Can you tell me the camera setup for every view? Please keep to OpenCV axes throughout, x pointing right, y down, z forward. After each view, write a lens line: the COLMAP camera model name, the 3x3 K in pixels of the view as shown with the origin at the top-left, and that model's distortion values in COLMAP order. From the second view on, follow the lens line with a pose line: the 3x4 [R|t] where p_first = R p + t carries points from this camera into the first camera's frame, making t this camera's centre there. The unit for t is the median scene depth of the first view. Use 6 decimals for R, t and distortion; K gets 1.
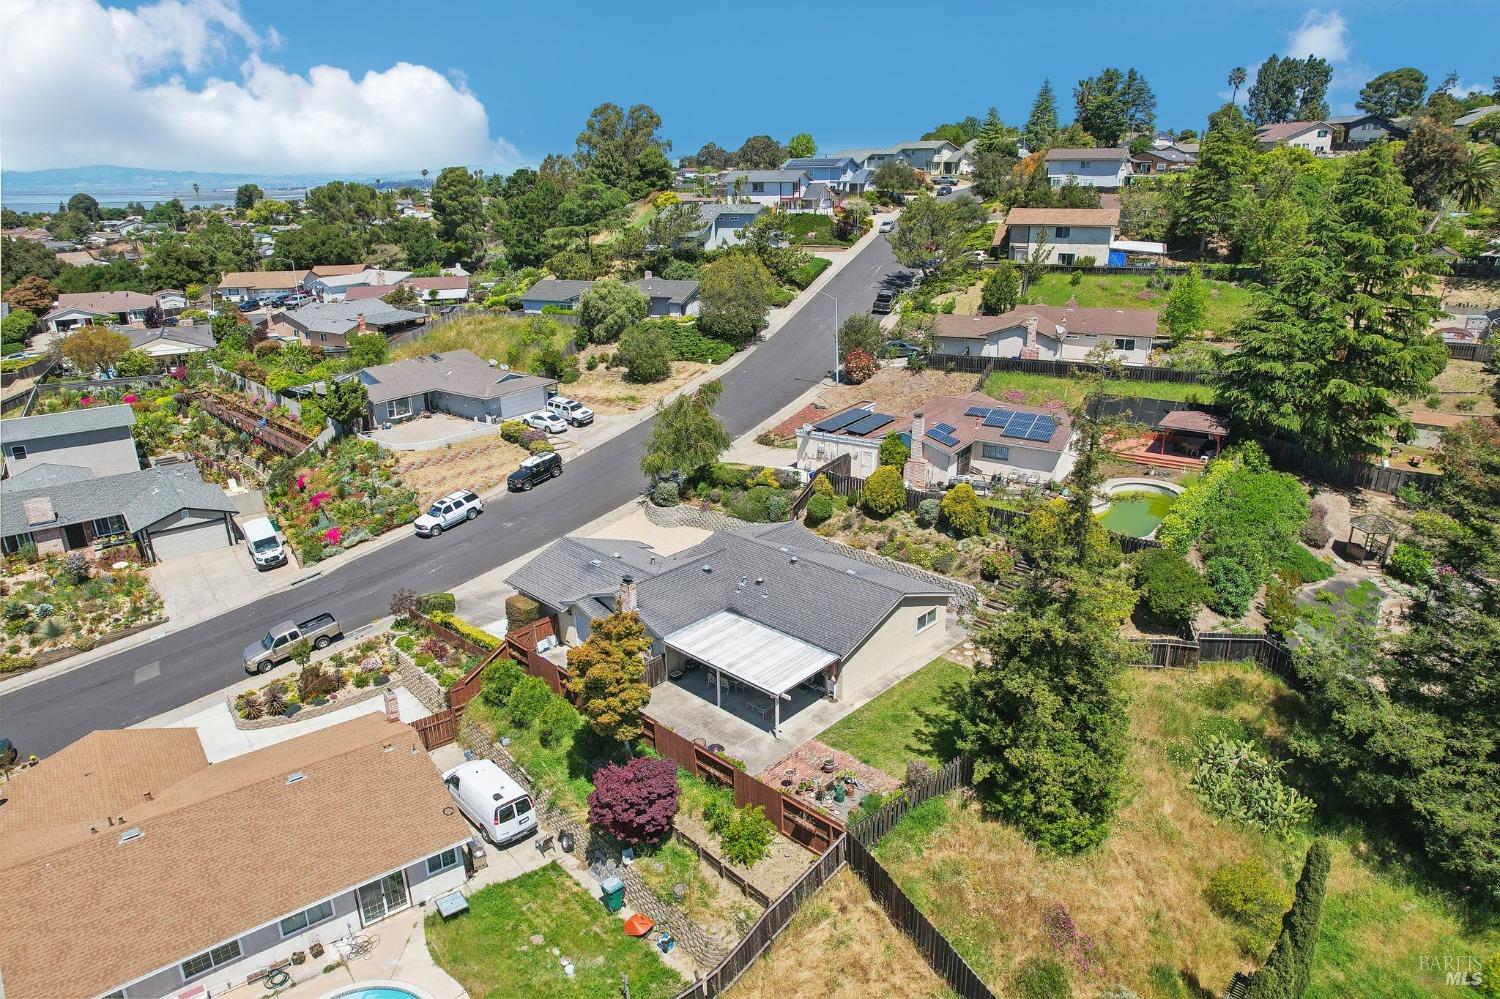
lens RADIAL K [[958.1, 0, 747.9], [0, 958.1, 504.5], [0, 0, 1]] dist [-0.056132, 0.041454]
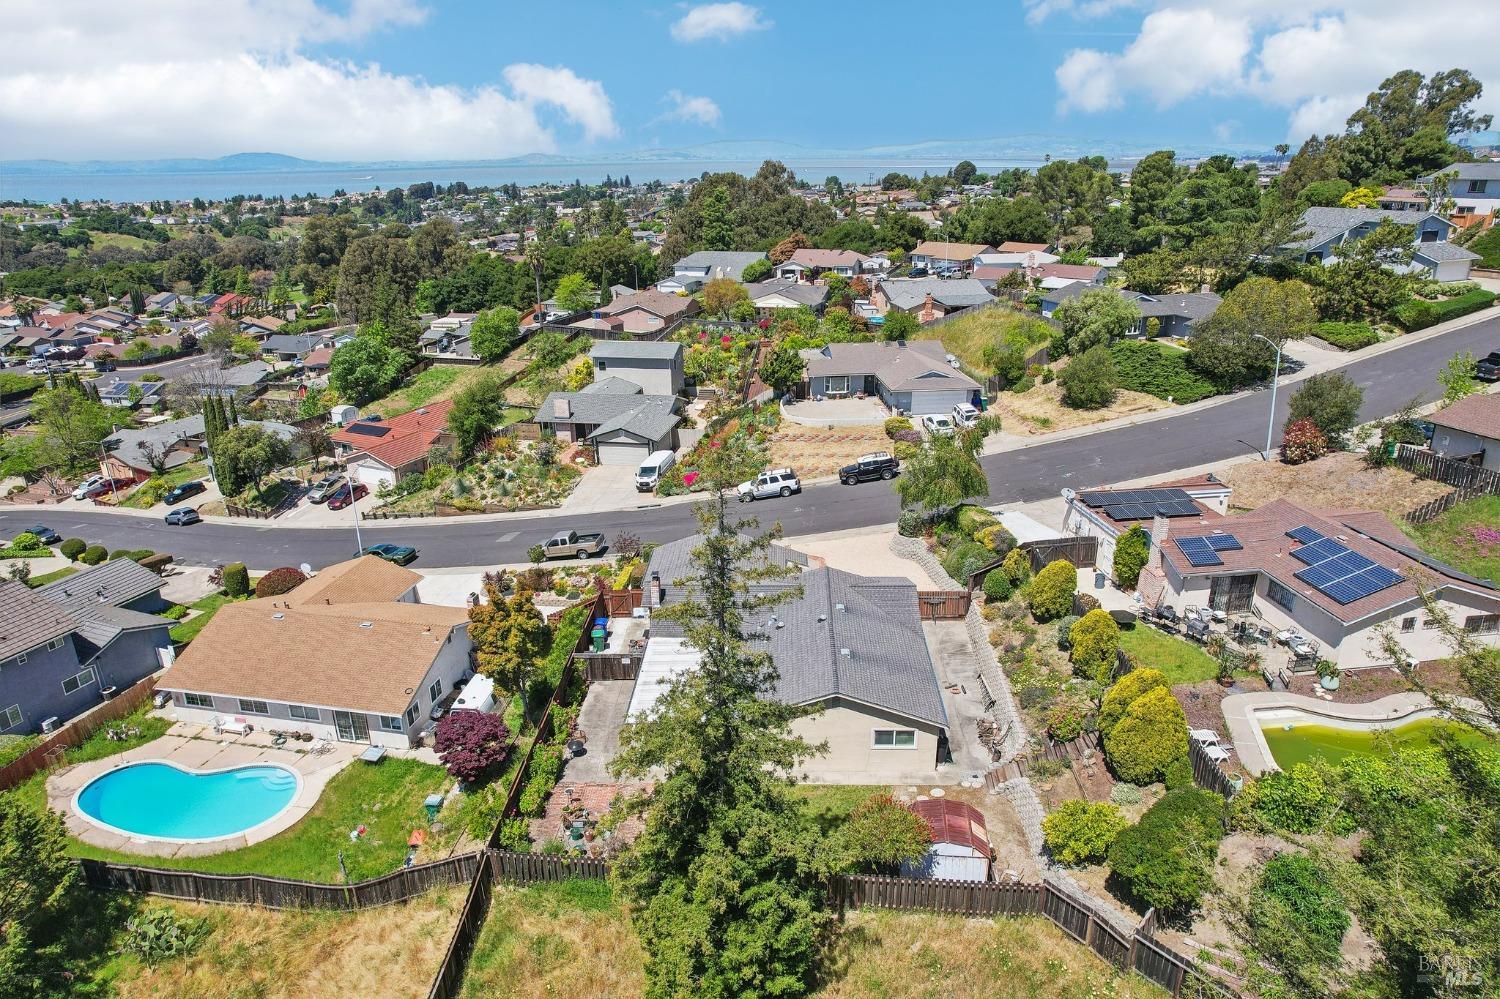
lens RADIAL K [[958.1, 0, 744.4], [0, 958.1, 506.7], [0, 0, 1]] dist [-0.056132, 0.041454]
pose [[0.661217, 0.266356, -0.701318, 0.371397], [-0.244935, 0.960266, 0.133773, -0.090250], [0.709083, 0.083325, 0.700184, 0.180423]]
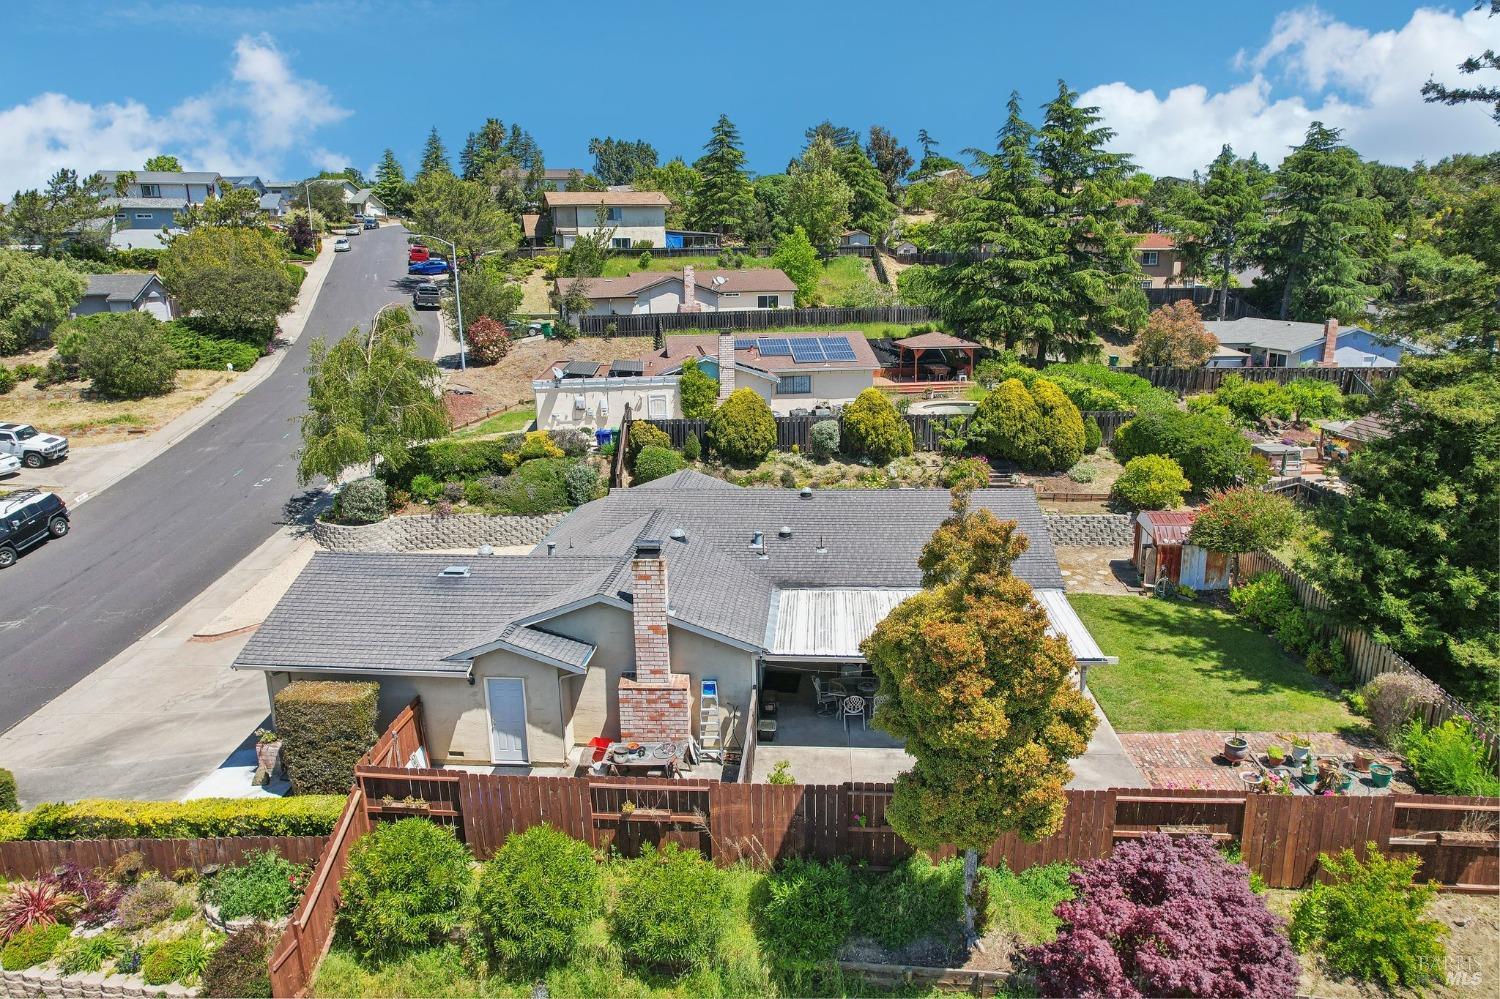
lens RADIAL K [[958.1, 0, 743.4], [0, 958.1, 509.9], [0, 0, 1]] dist [-0.056132, 0.041454]
pose [[0.771739, -0.149514, 0.618113, -0.206988], [0.217165, 0.975501, -0.035178, 0.049077], [-0.597710, 0.161380, 0.785302, 0.351086]]
